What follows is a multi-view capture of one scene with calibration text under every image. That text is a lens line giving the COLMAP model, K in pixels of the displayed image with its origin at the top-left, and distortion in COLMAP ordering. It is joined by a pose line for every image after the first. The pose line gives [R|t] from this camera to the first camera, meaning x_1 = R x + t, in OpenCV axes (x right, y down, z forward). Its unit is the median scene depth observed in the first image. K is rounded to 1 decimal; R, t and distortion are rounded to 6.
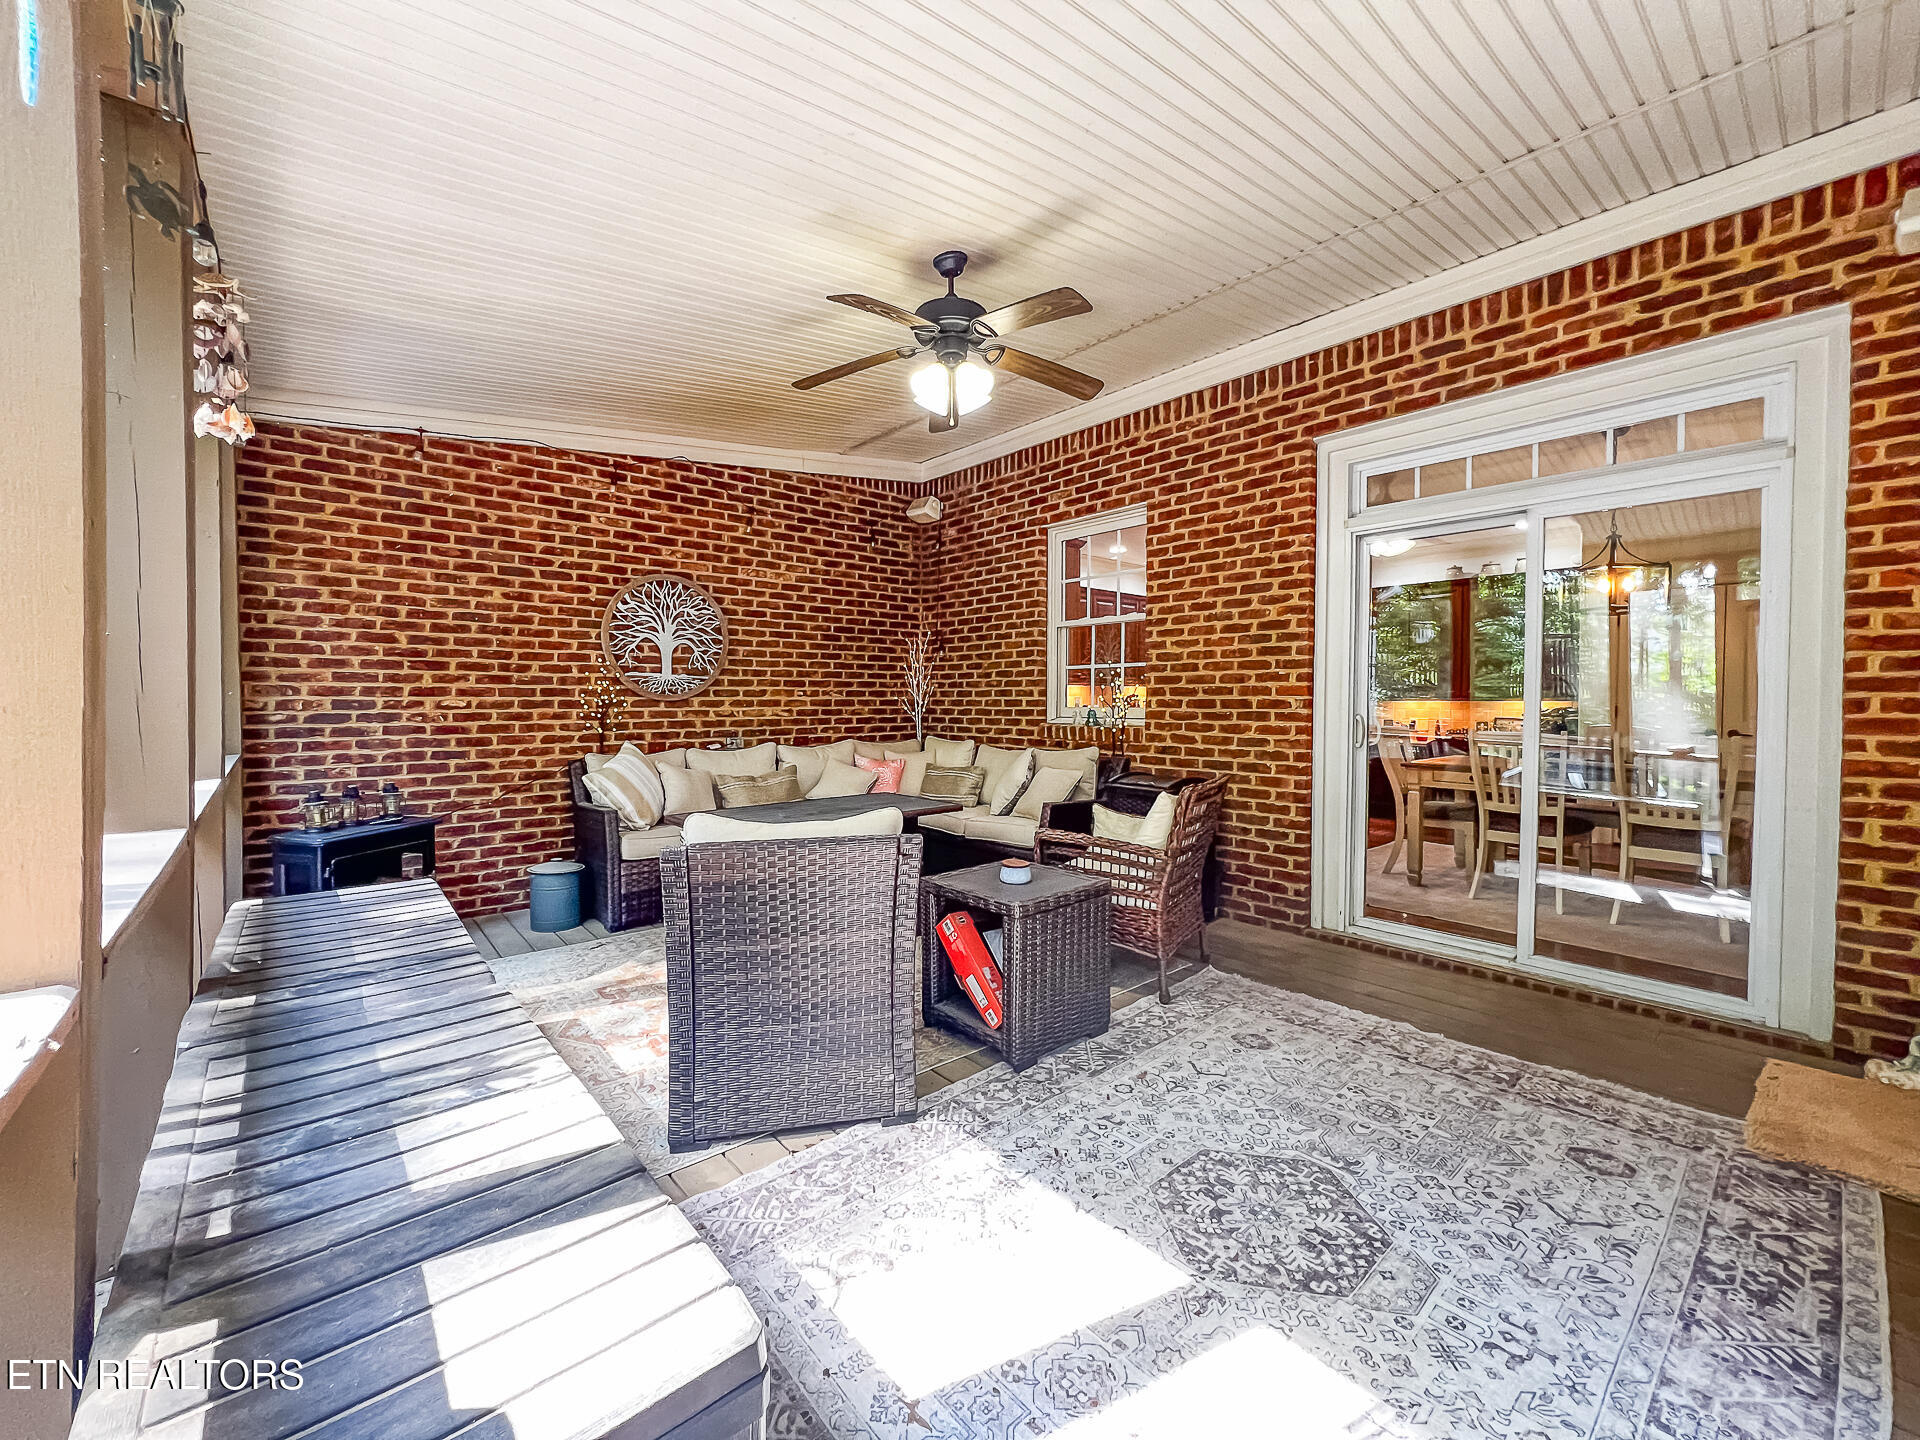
lens RADIAL K [[771.1, 0, 949.8], [0, 771.1, 720.4], [0, 0, 1]] dist [-0.000310, -0.000284]
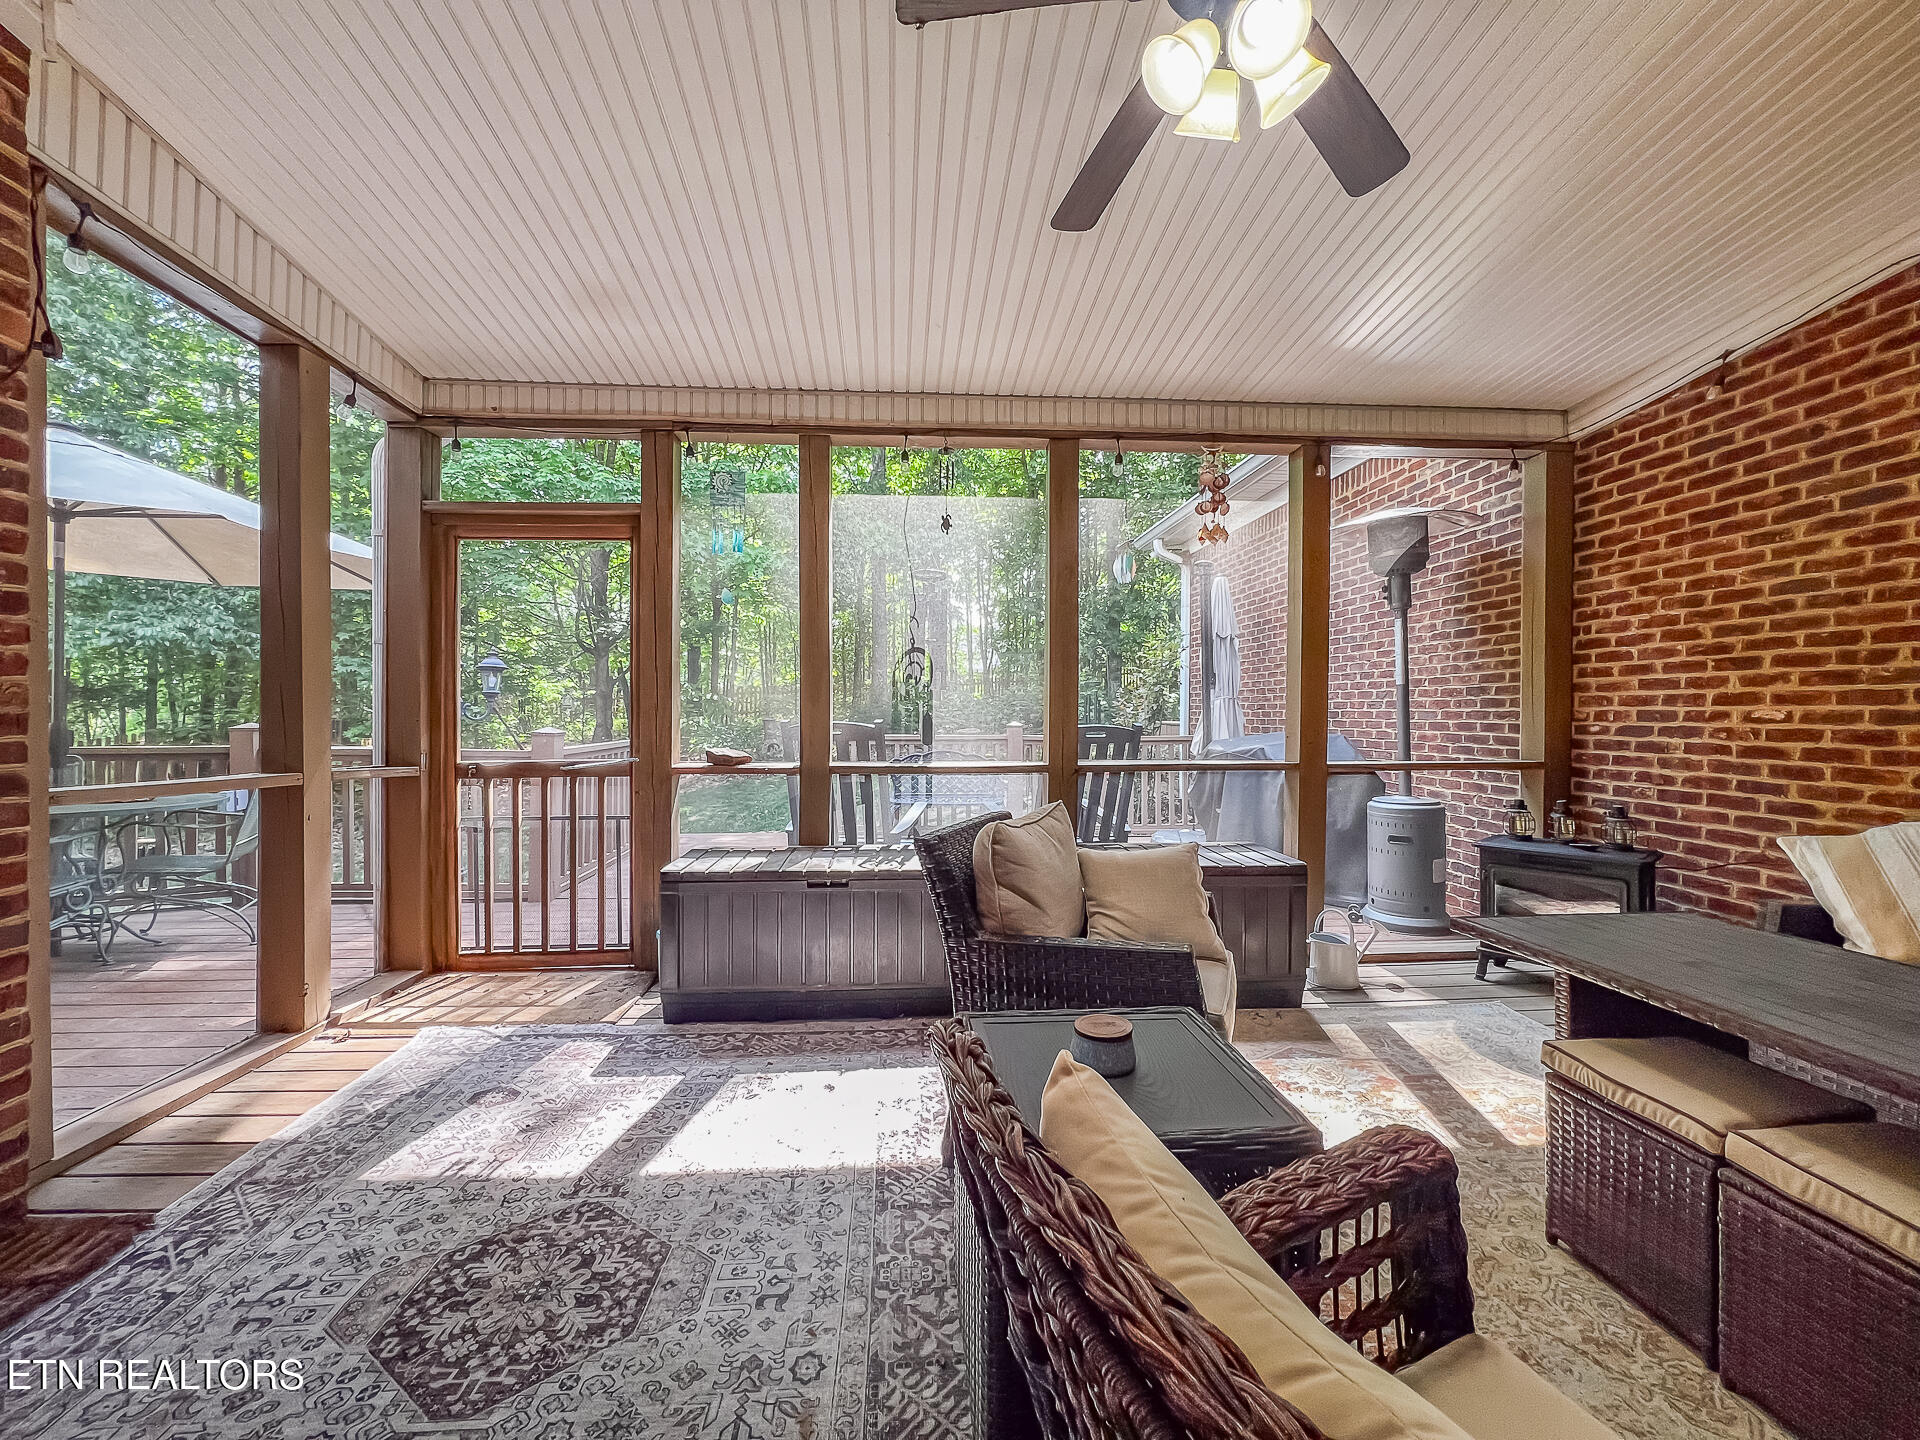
lens RADIAL K [[771.1, 0, 949.8], [0, 771.1, 720.4], [0, 0, 1]] dist [-0.000310, -0.000284]
pose [[-0.590865, 0.002387, -0.806767, 0.369833], [-0.029413, 0.999267, 0.024498, -0.012606], [0.806234, 0.038204, -0.590362, 0.831642]]
